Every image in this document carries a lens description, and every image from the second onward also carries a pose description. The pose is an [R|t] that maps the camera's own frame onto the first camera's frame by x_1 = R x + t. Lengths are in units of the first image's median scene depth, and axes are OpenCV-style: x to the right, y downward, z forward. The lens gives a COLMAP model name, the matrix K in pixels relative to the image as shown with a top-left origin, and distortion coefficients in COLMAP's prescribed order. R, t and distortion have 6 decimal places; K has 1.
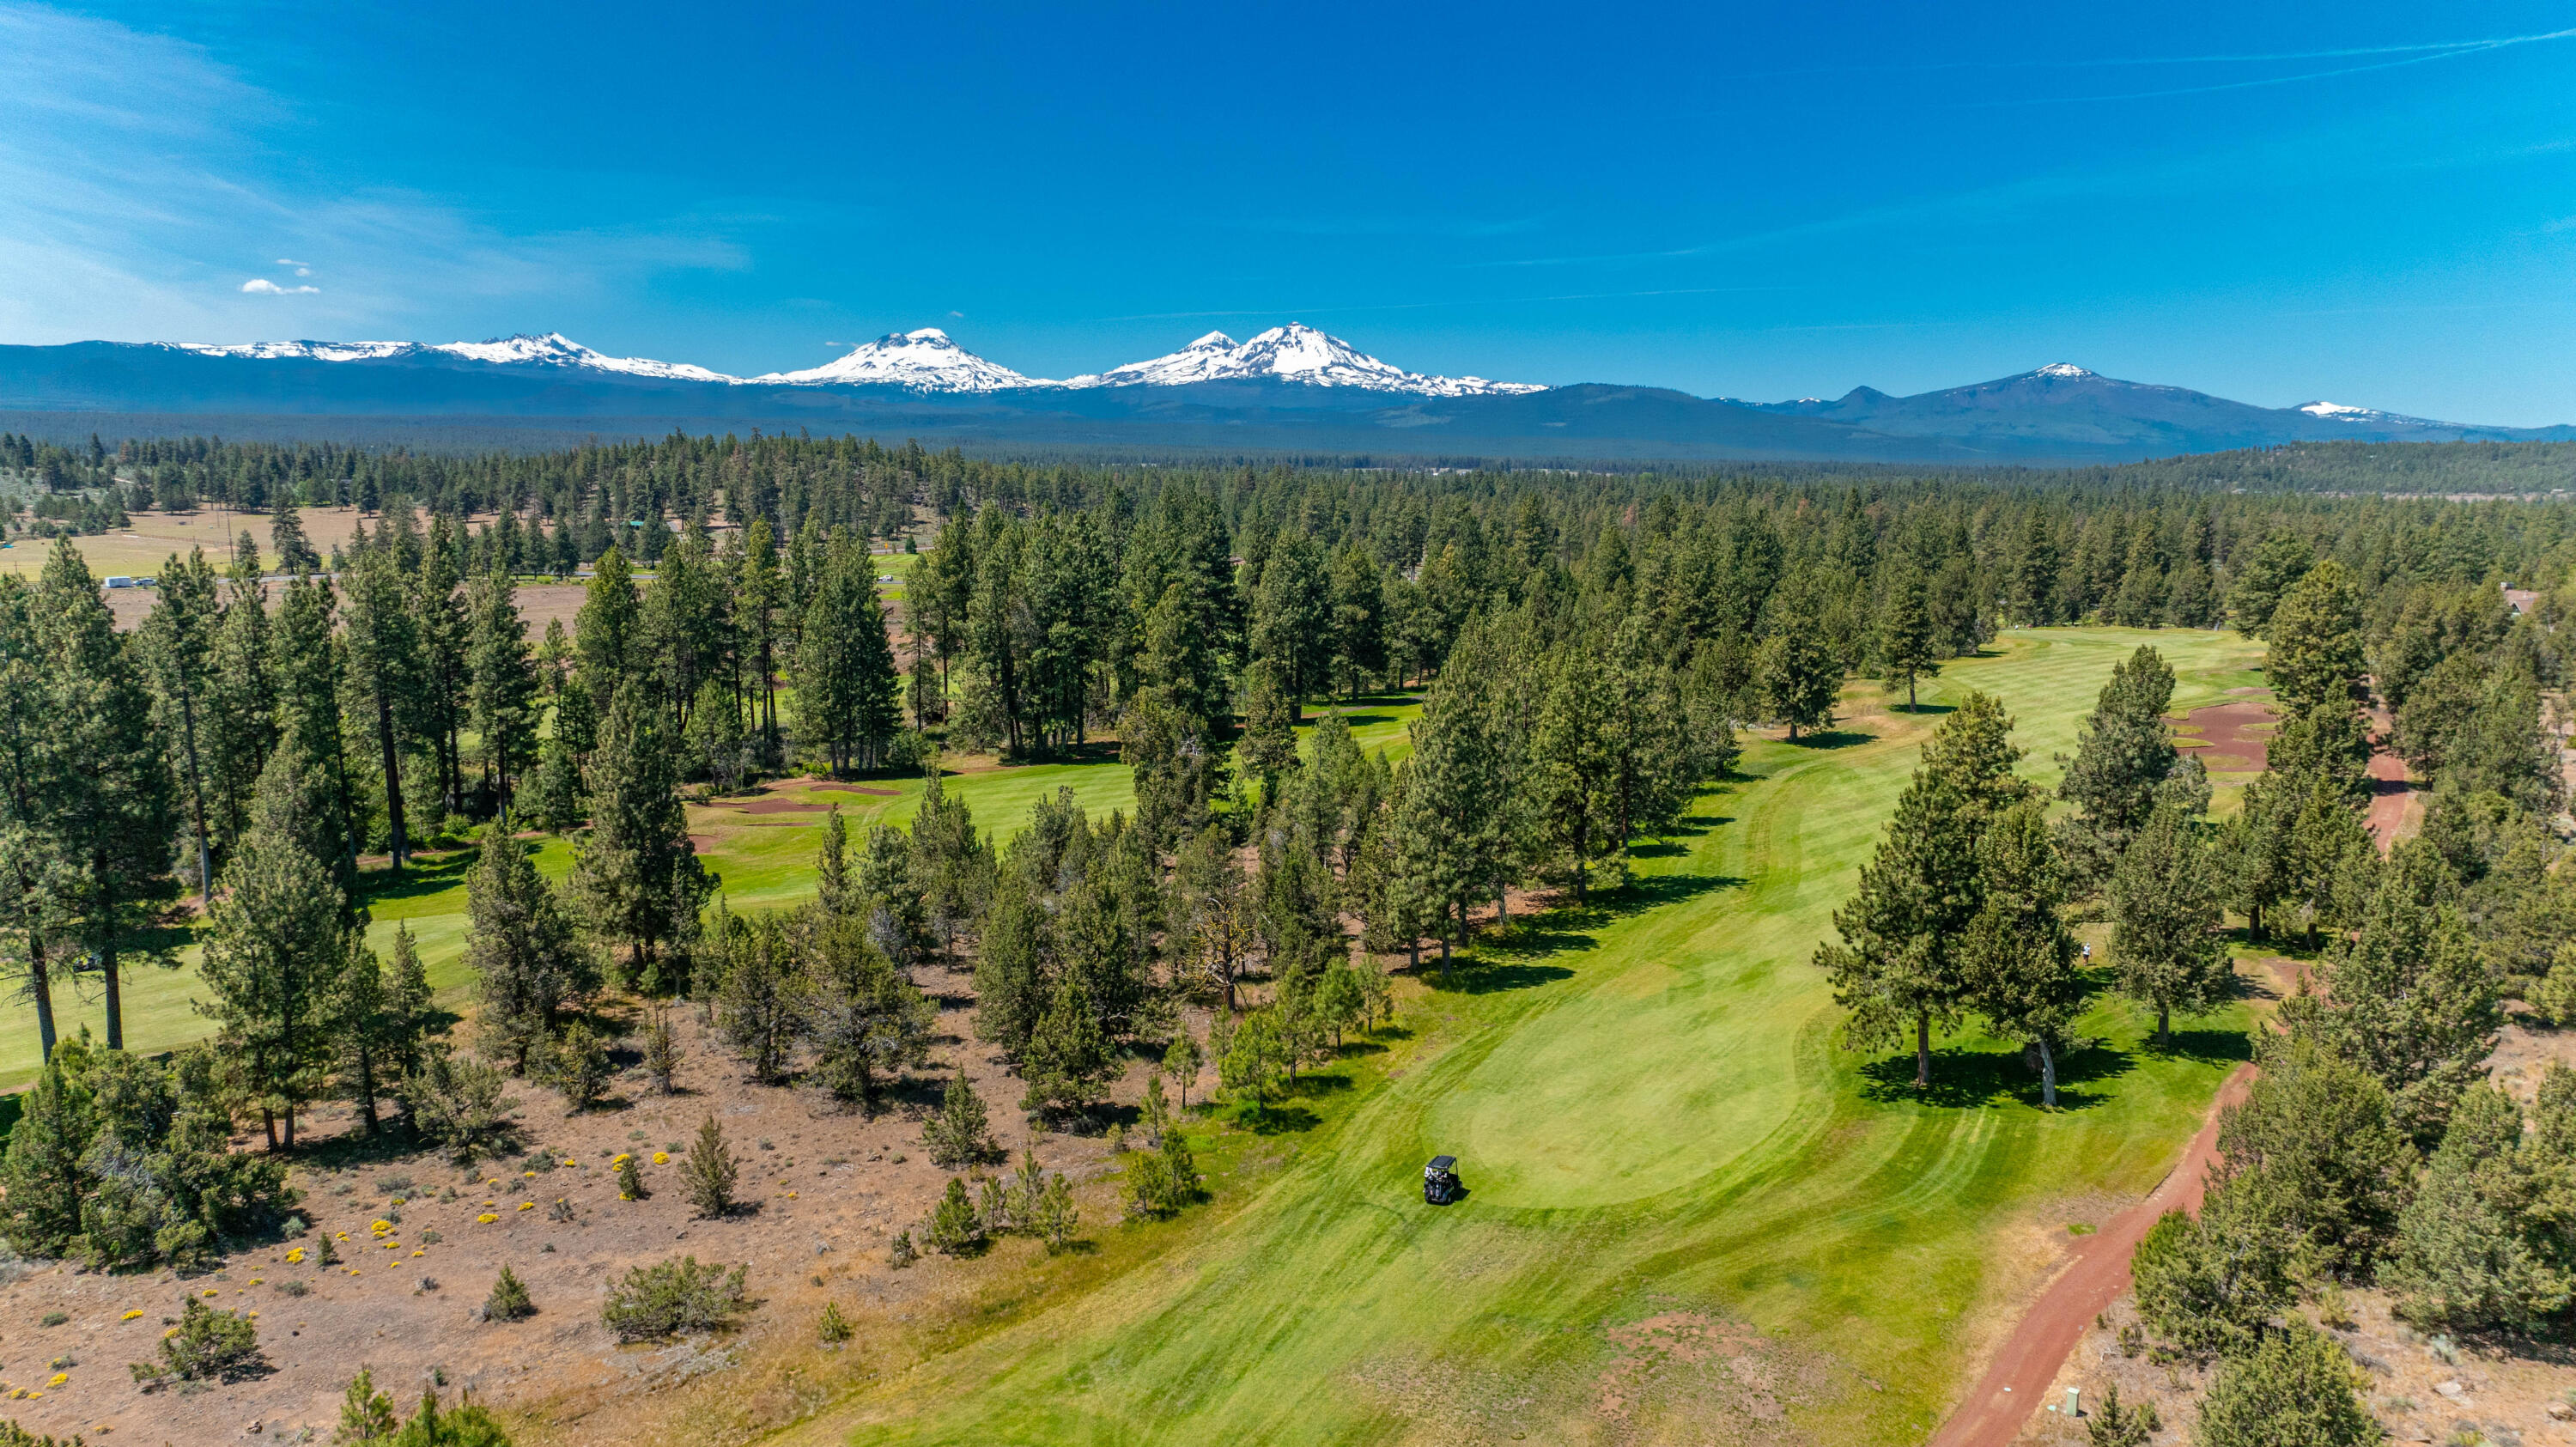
lens RADIAL K [[1811.2, 0, 1288.0], [0, 1811.2, 723.5], [0, 0, 1]] dist [-0.019070, -0.002749]
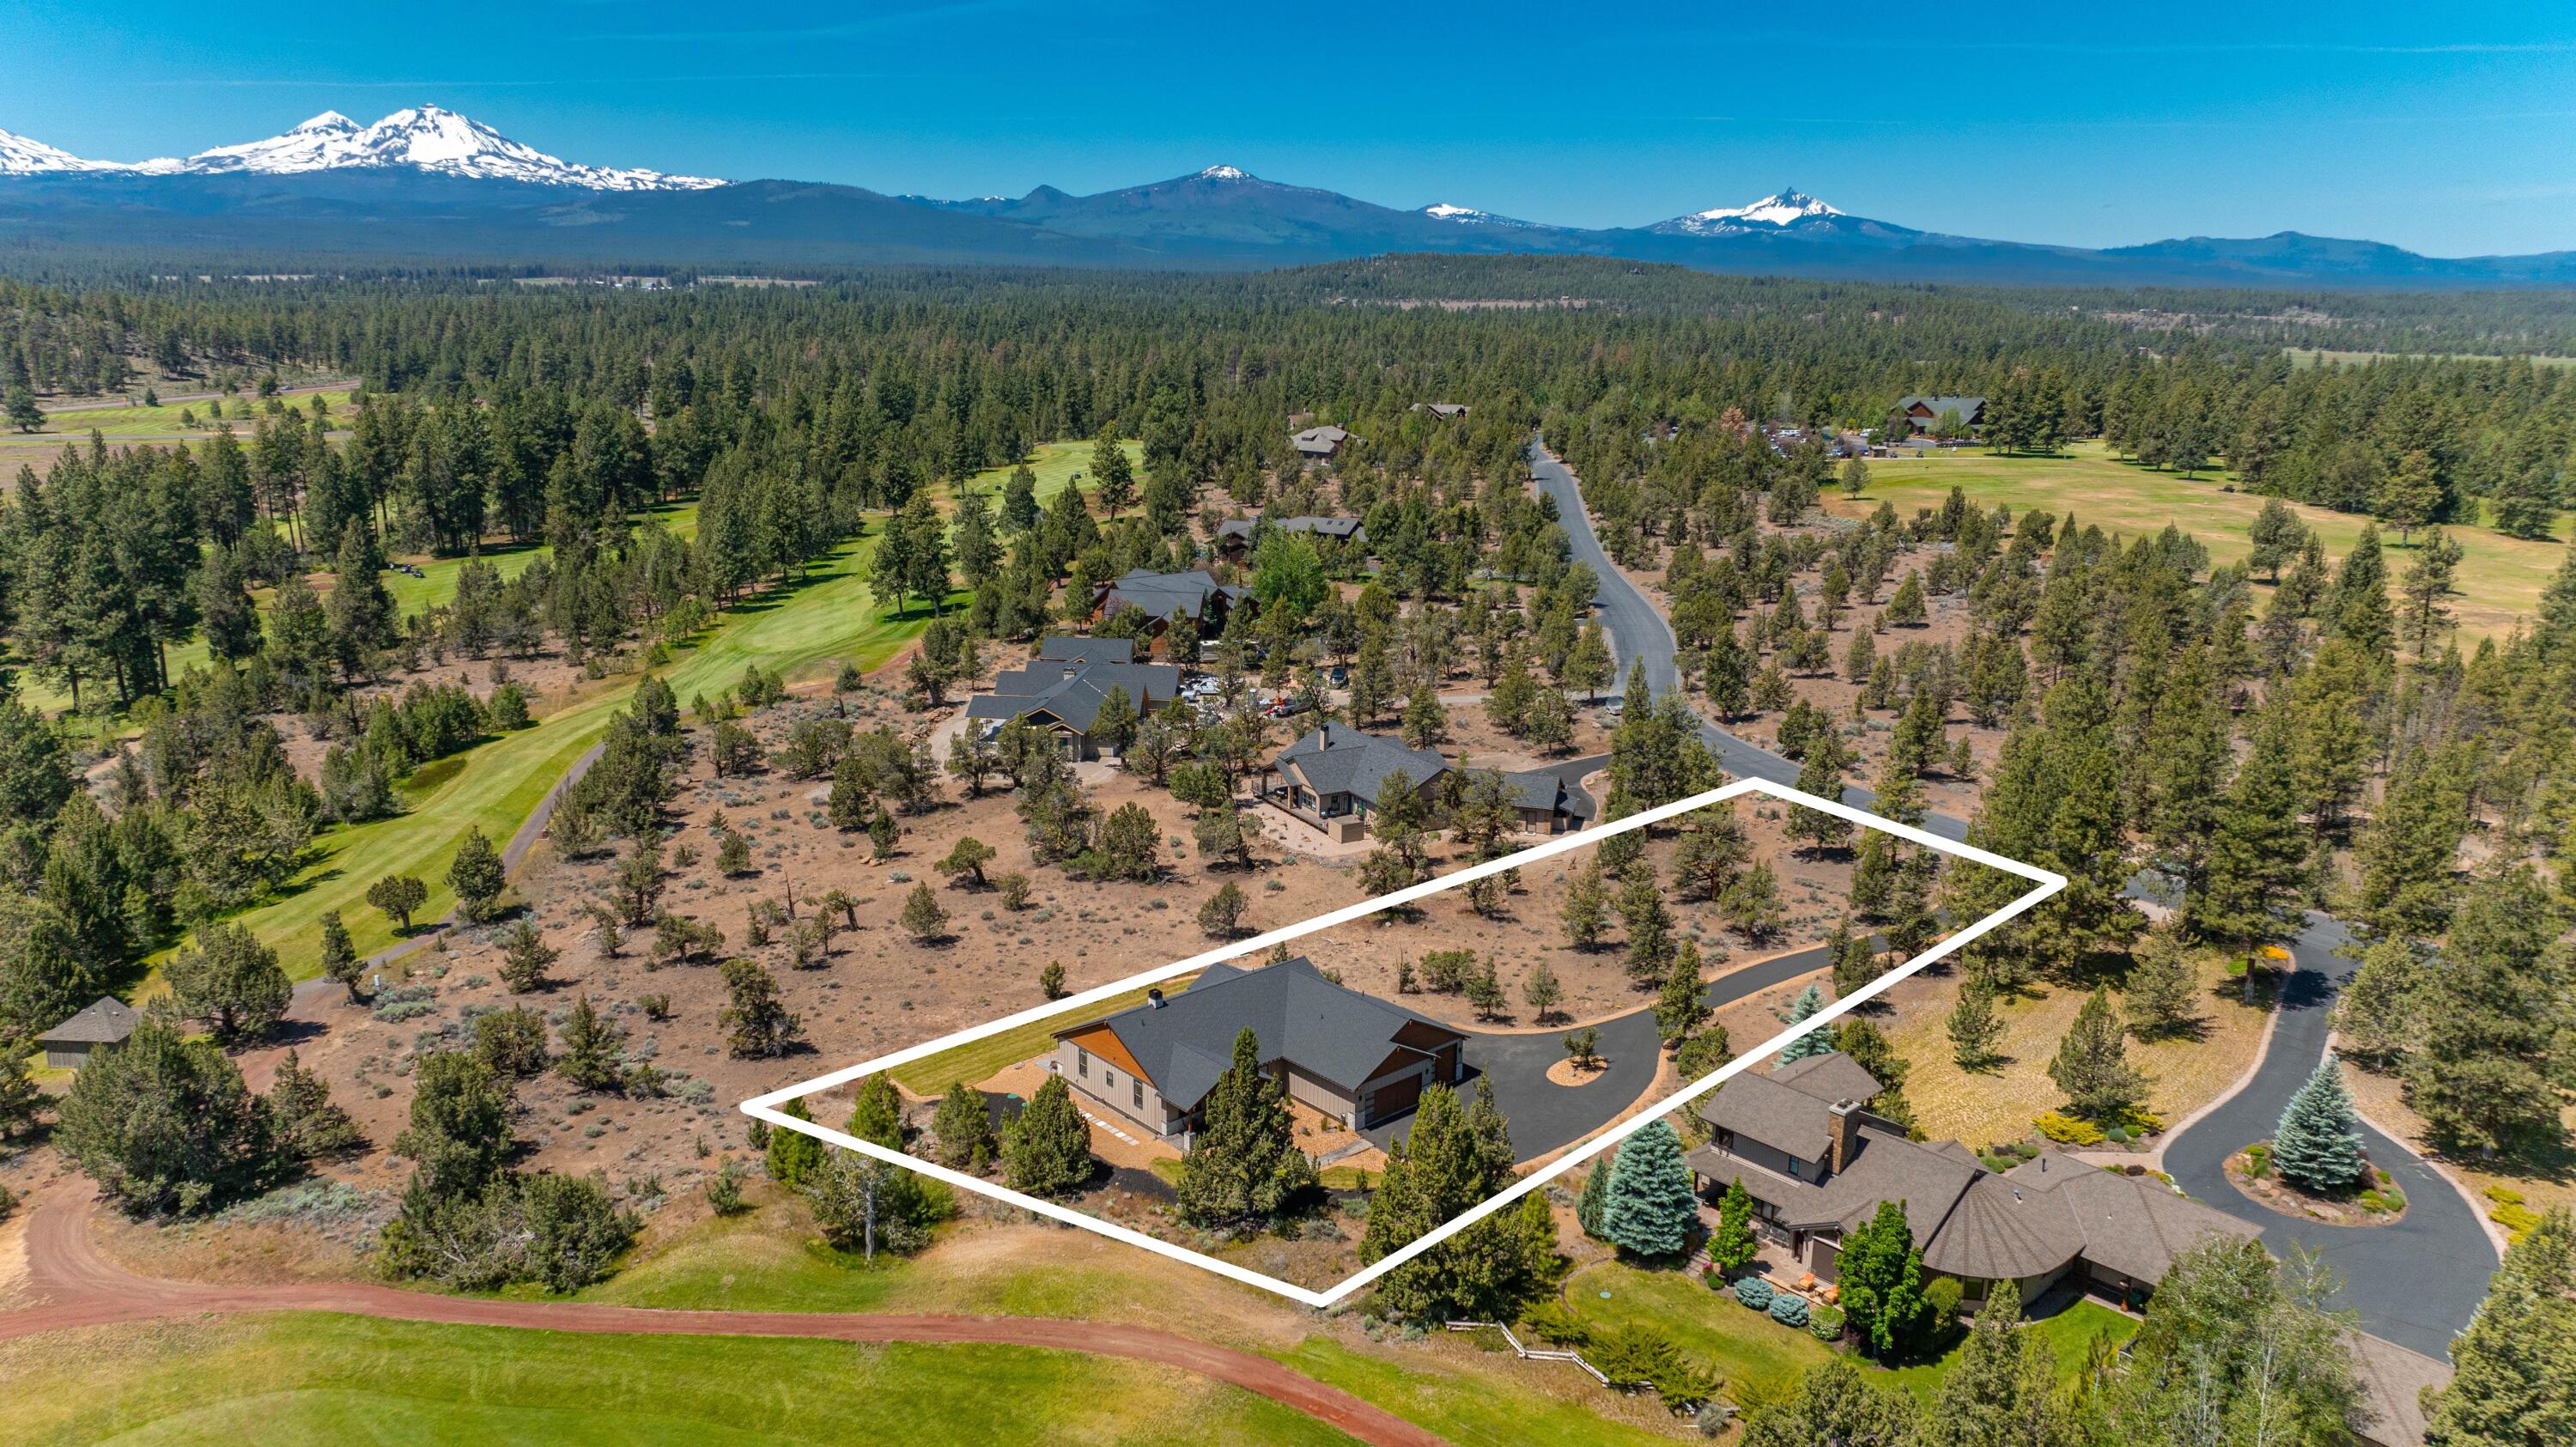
lens RADIAL K [[1811.2, 0, 1288.0], [0, 1811.2, 723.5], [0, 0, 1]] dist [-0.019070, -0.002749]
pose [[0.908855, -0.104239, 0.403878, -0.058694], [0.060038, 0.990880, 0.120636, 0.008658], [-0.412769, -0.085393, 0.906824, -0.389405]]
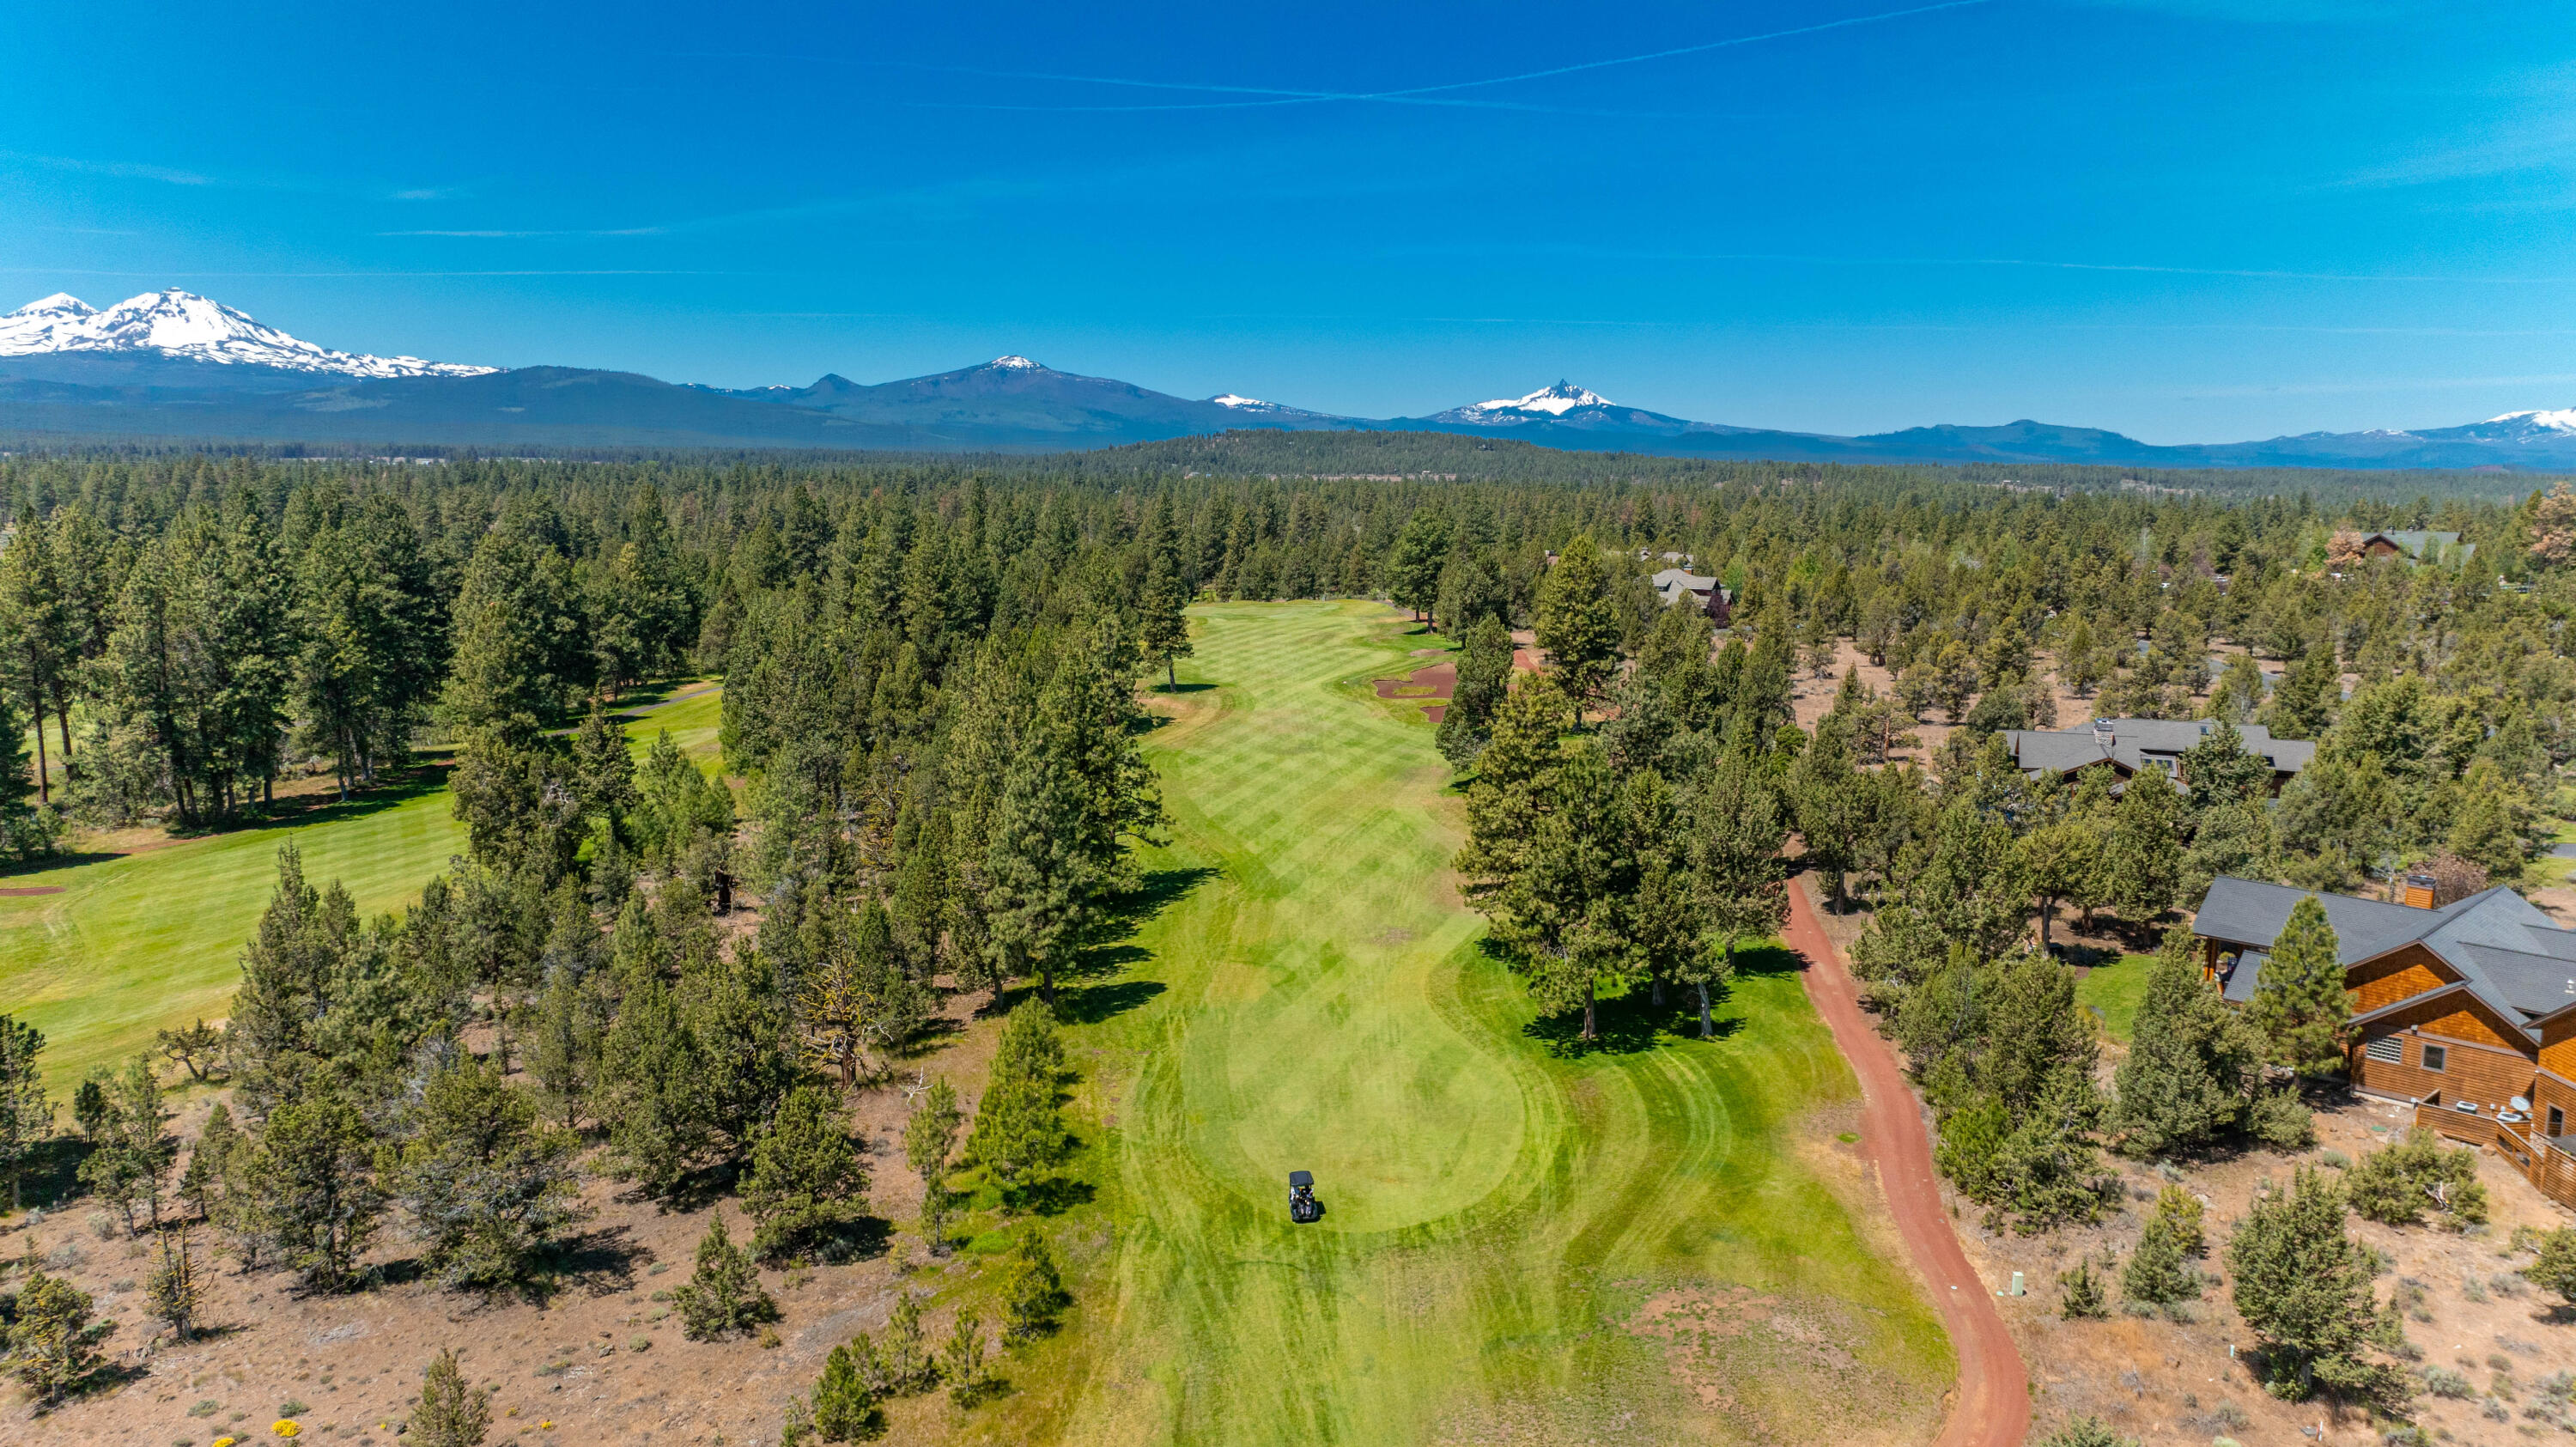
lens RADIAL K [[1811.0, 0, 1288.0], [0, 1811.0, 723.5], [0, 0, 1]] dist [-0.044455, 0.060243]
pose [[0.853074, -0.078471, 0.515856, -0.064470], [0.074682, 0.996811, 0.028130, -0.005762], [-0.516418, 0.014528, 0.856214, 0.030991]]
